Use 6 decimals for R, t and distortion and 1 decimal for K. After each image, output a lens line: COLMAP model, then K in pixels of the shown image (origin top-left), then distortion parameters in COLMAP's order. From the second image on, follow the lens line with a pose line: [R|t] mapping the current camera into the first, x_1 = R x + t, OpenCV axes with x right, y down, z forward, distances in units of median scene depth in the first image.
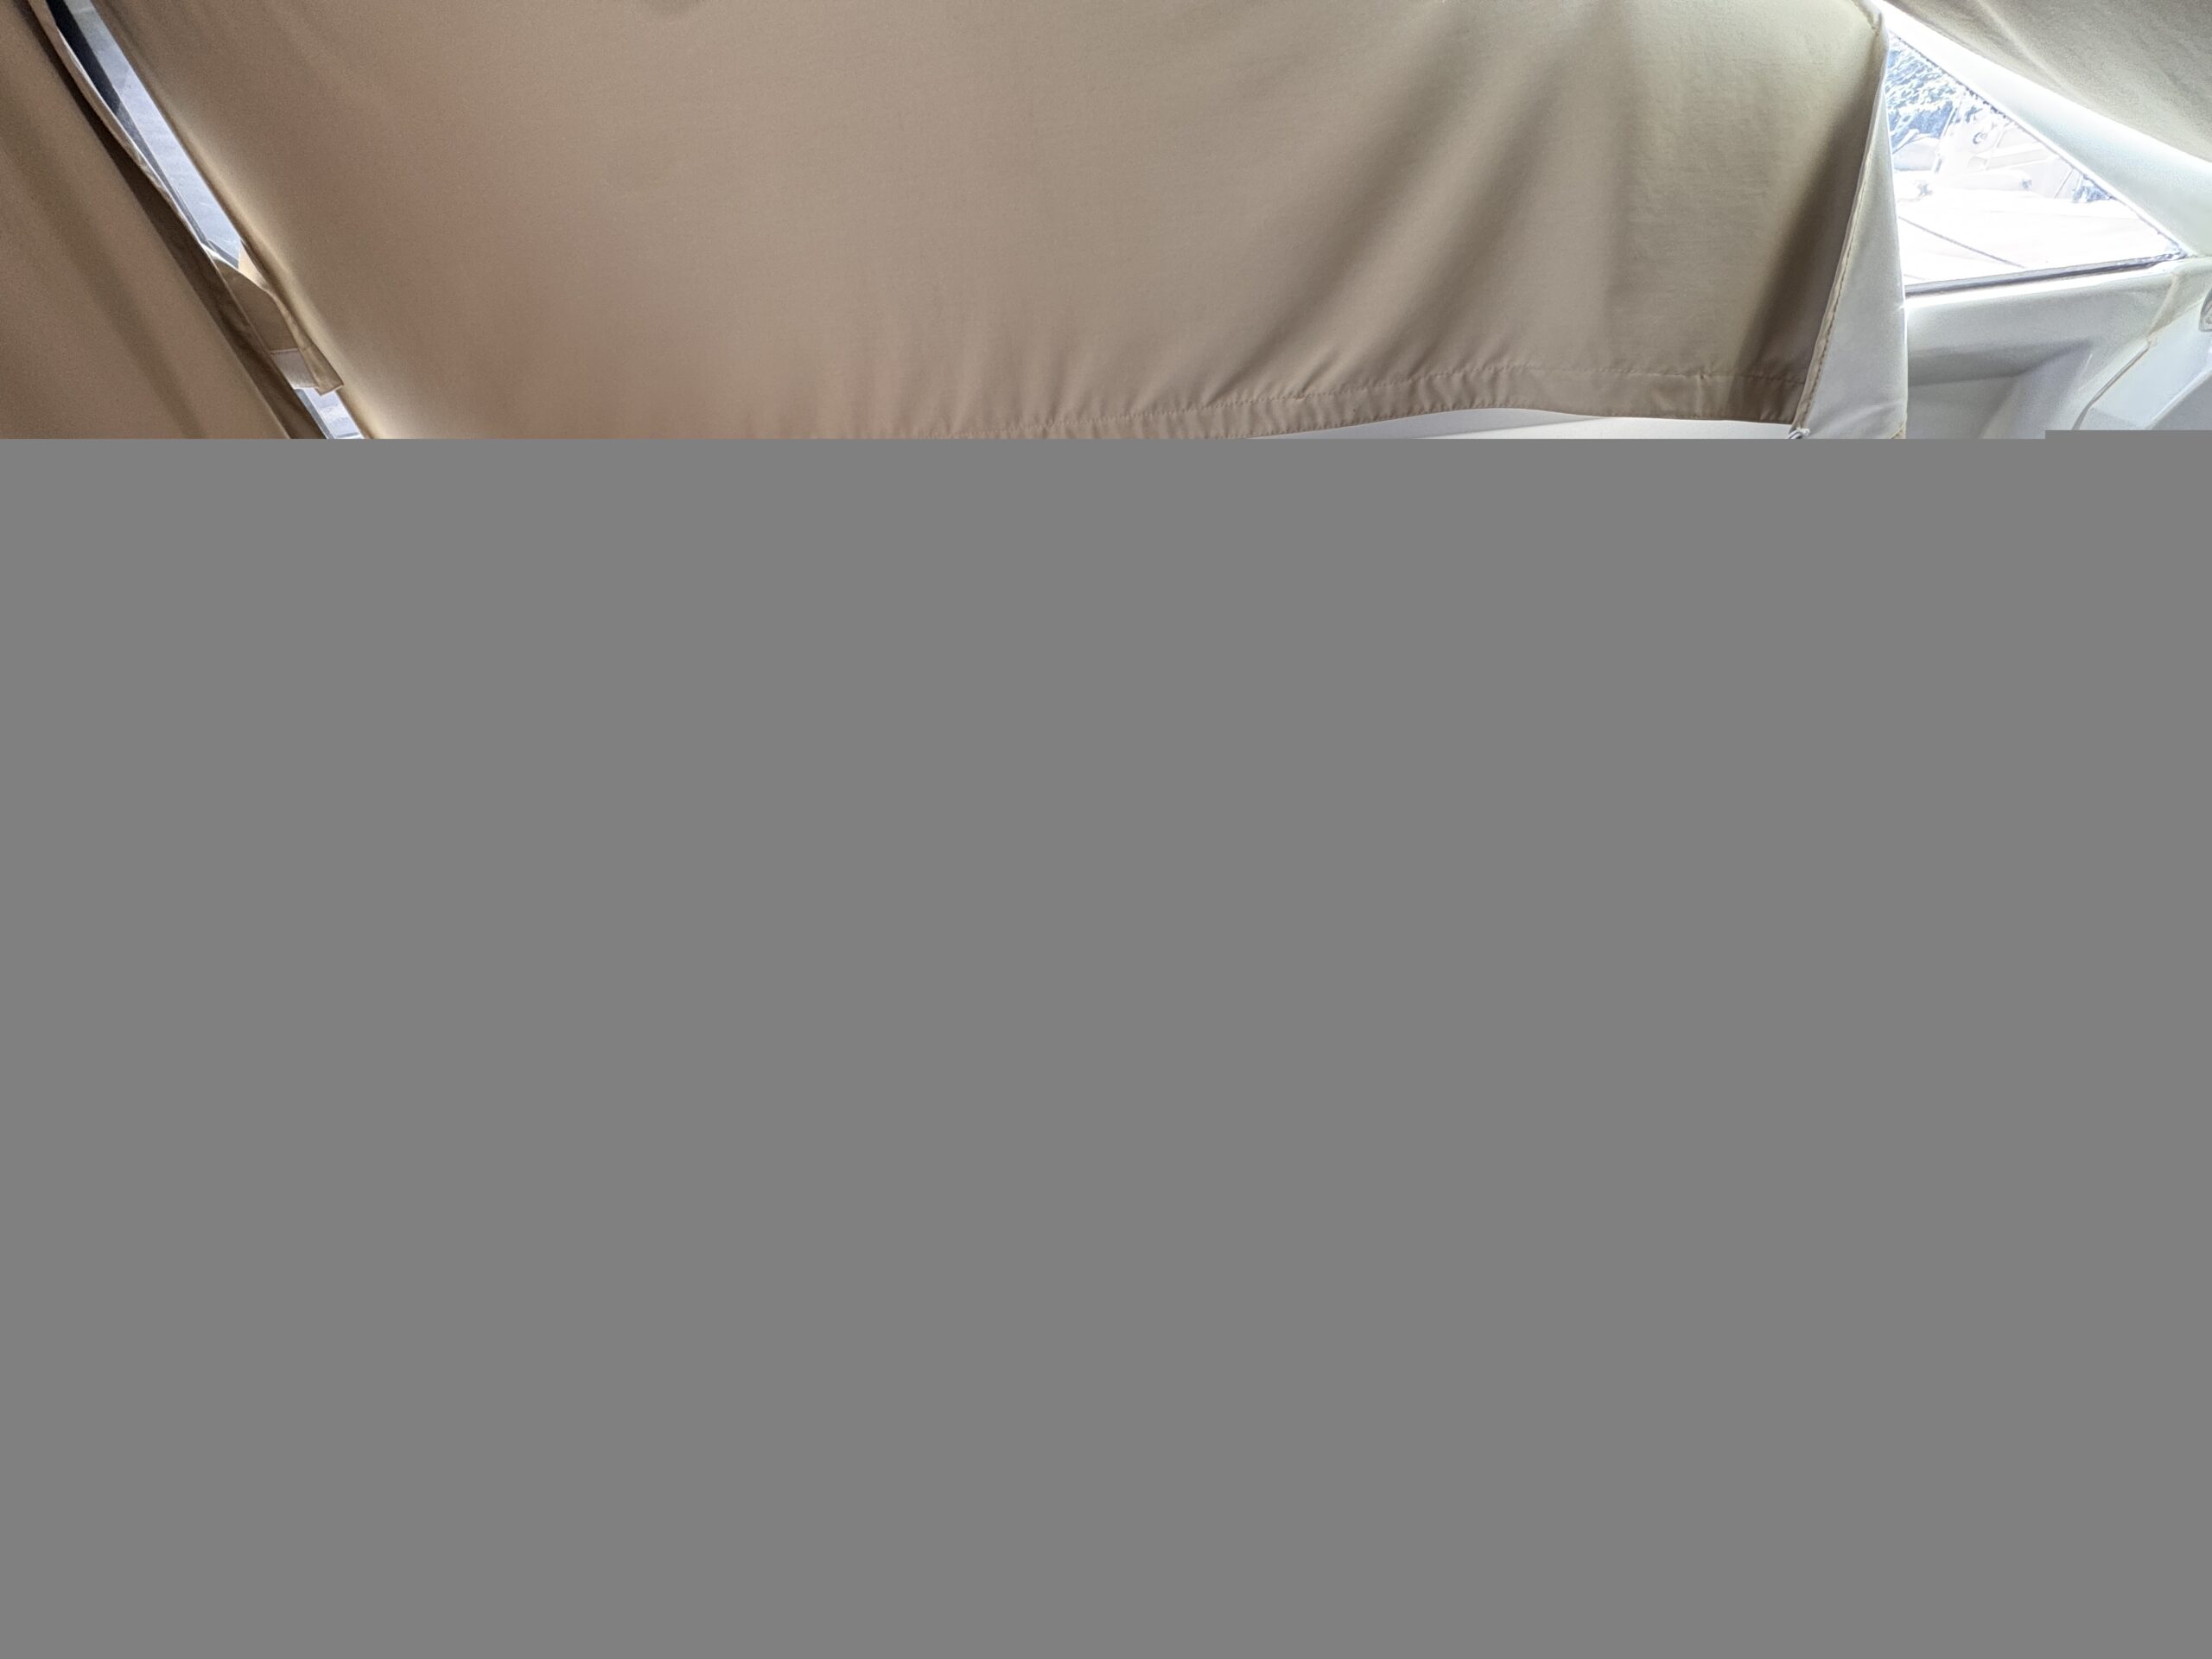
lens RADIAL K [[877.2, 0, 1100.7], [0, 877.2, 821.9], [0, 0, 1]] dist [-0.003009, 0.000866]
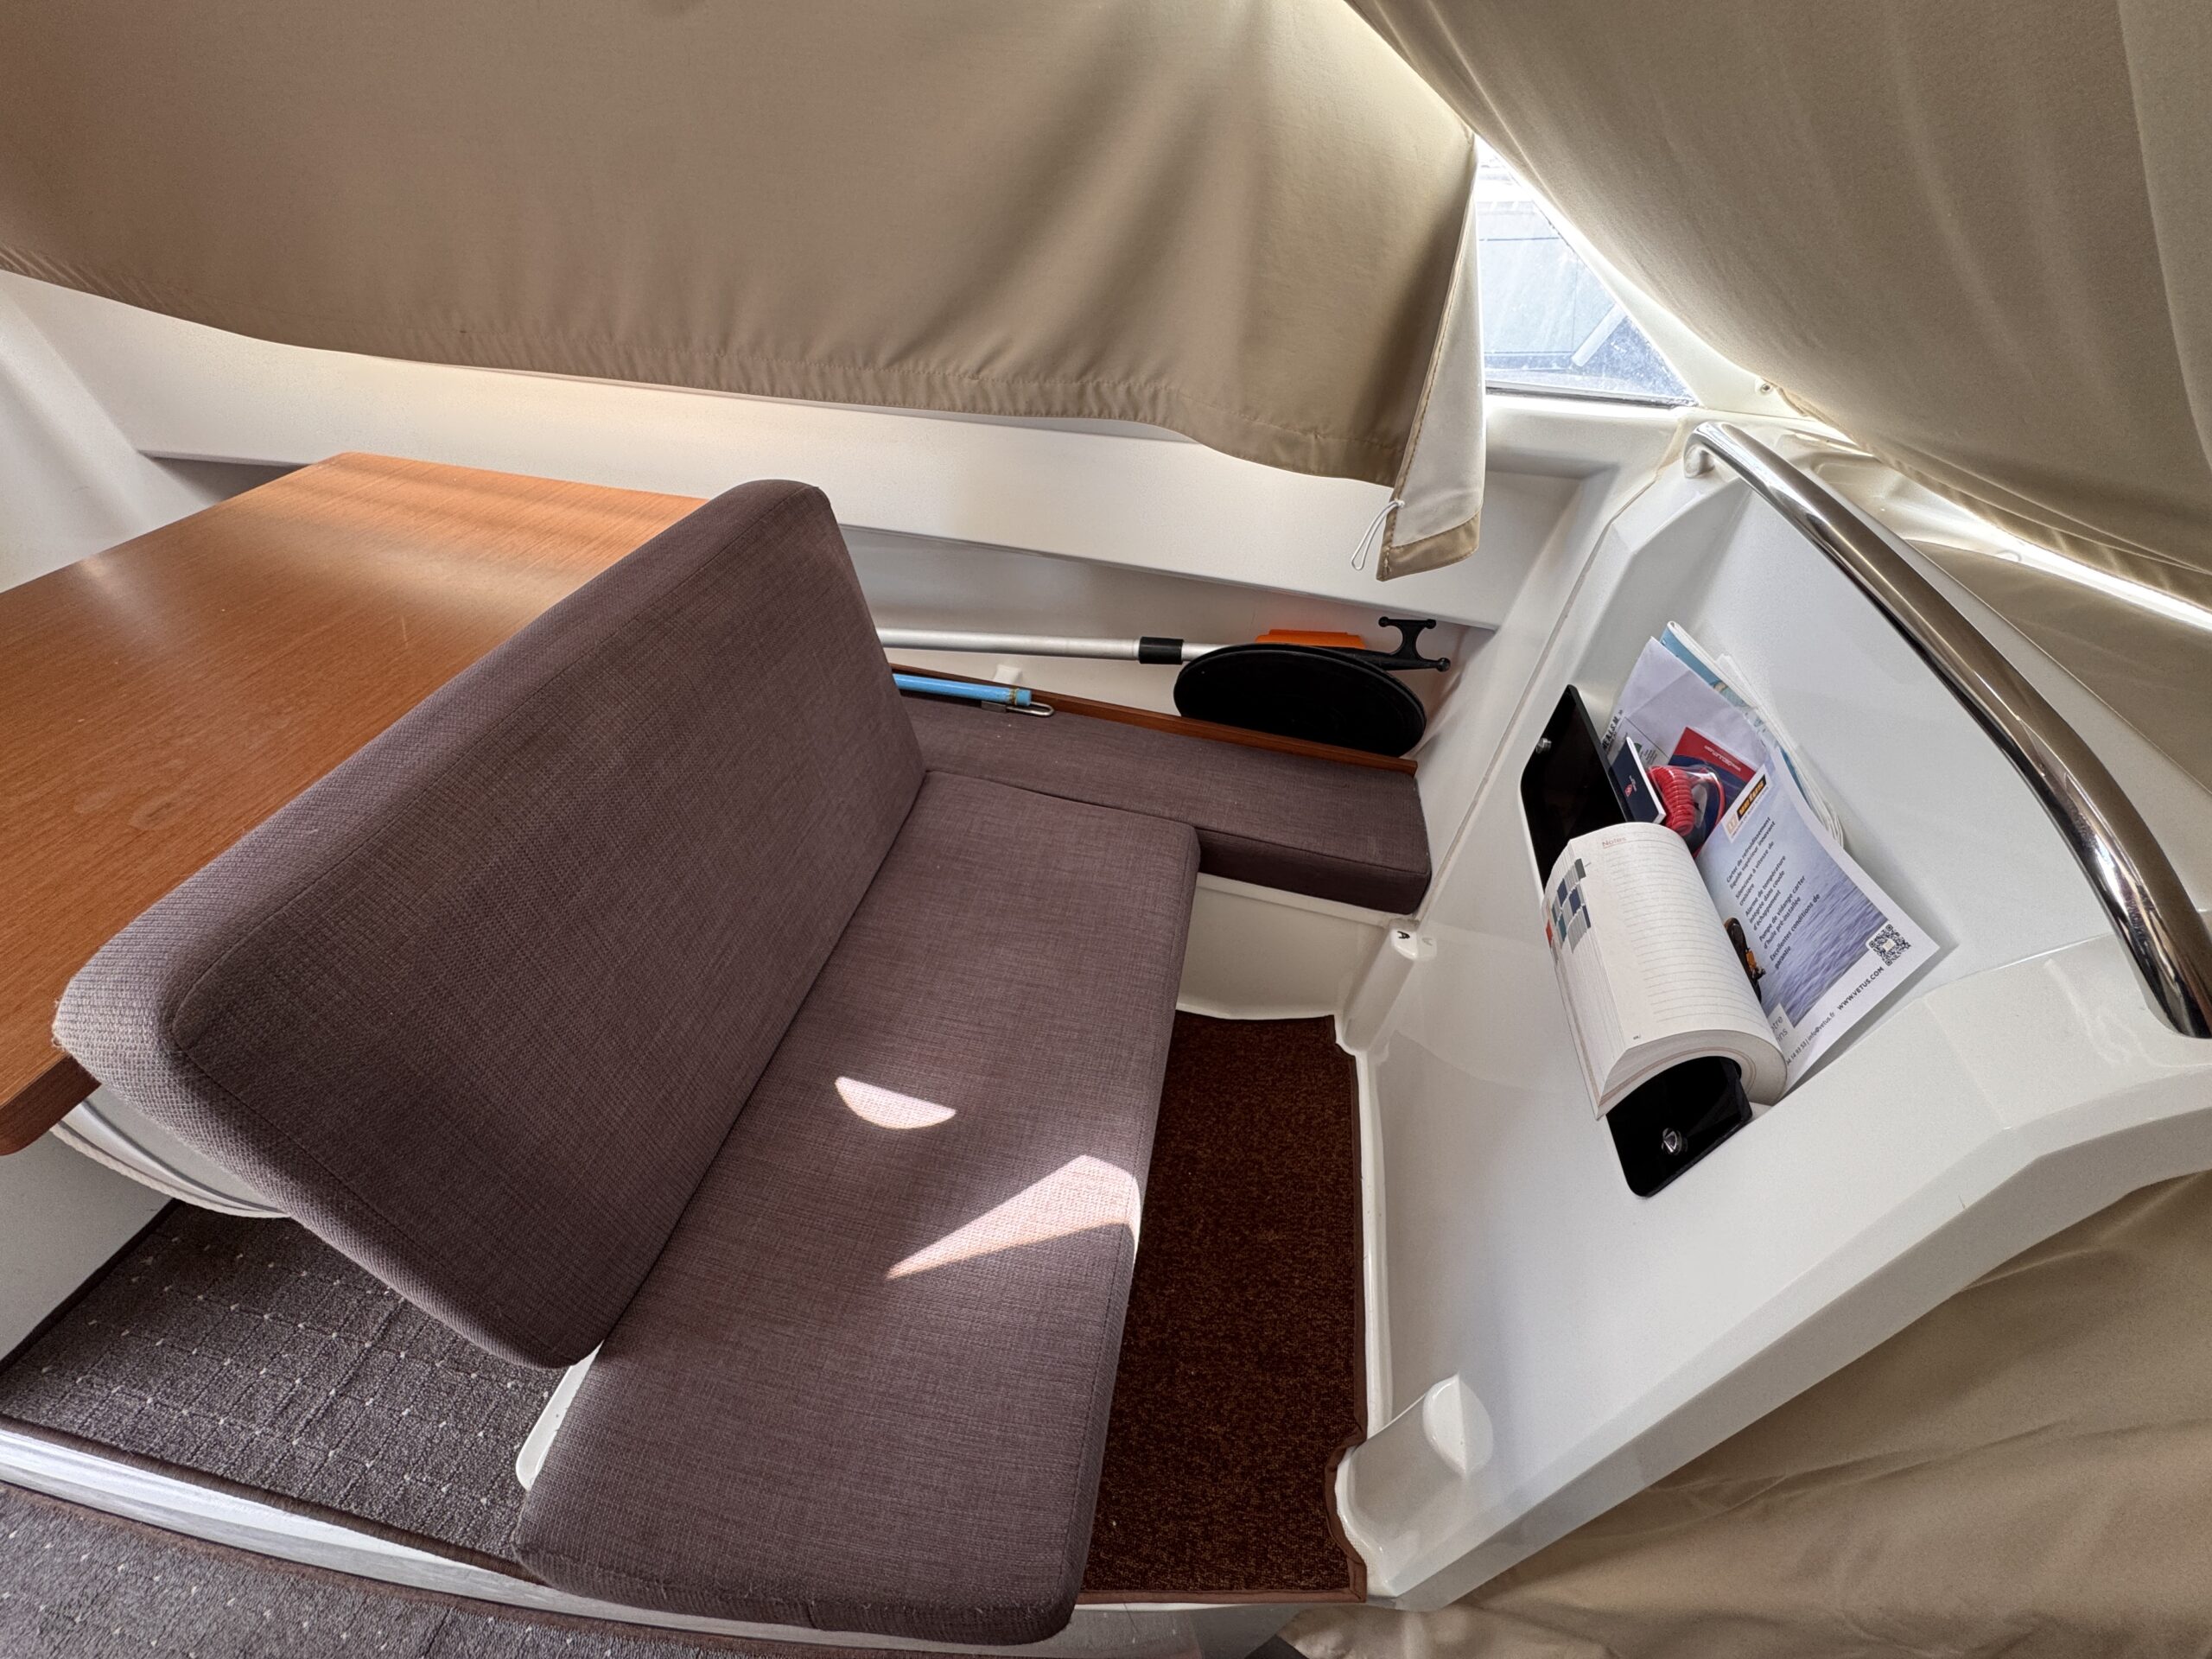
lens RADIAL K [[877.2, 0, 1104.7], [0, 877.2, 823.0], [0, 0, 1]] dist [-0.003009, 0.000866]
pose [[0.977911, 0.085488, 0.190741, 0.236450], [-0.104016, 0.990556, 0.089325, -0.093896], [-0.181304, -0.107192, 0.977568, -0.054310]]
